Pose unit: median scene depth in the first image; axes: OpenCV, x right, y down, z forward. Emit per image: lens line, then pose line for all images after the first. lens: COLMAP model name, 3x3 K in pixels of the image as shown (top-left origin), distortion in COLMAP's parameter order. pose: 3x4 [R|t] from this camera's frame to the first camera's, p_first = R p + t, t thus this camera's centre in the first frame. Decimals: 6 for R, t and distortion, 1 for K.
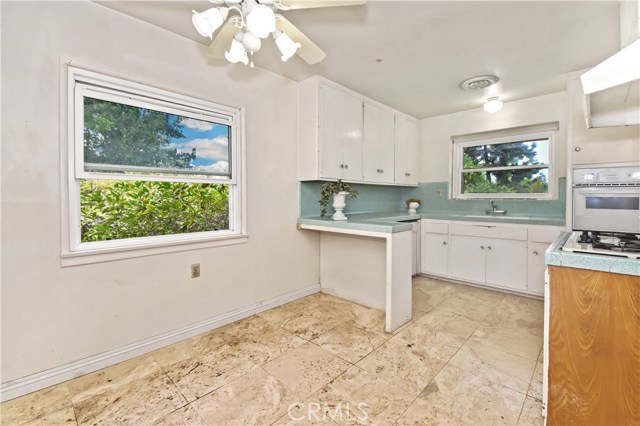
lens RADIAL K [[284.6, 0, 331.9], [0, 284.6, 199.7], [0, 0, 1]] dist [0.031658, -0.005536]
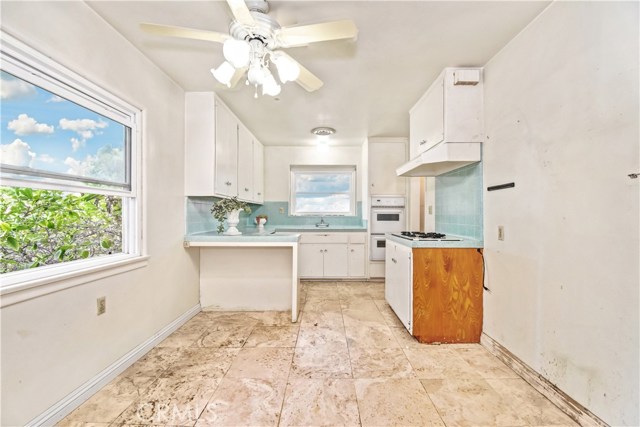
lens RADIAL K [[284.6, 0, 325.9], [0, 284.6, 213.1], [0, 0, 1]] dist [0.031658, -0.005536]
pose [[0.735361, 0.003696, 0.677665, -0.517623], [0.006922, 0.999892, -0.012964, 0.006985], [-0.677640, 0.014223, 0.735256, -0.008037]]
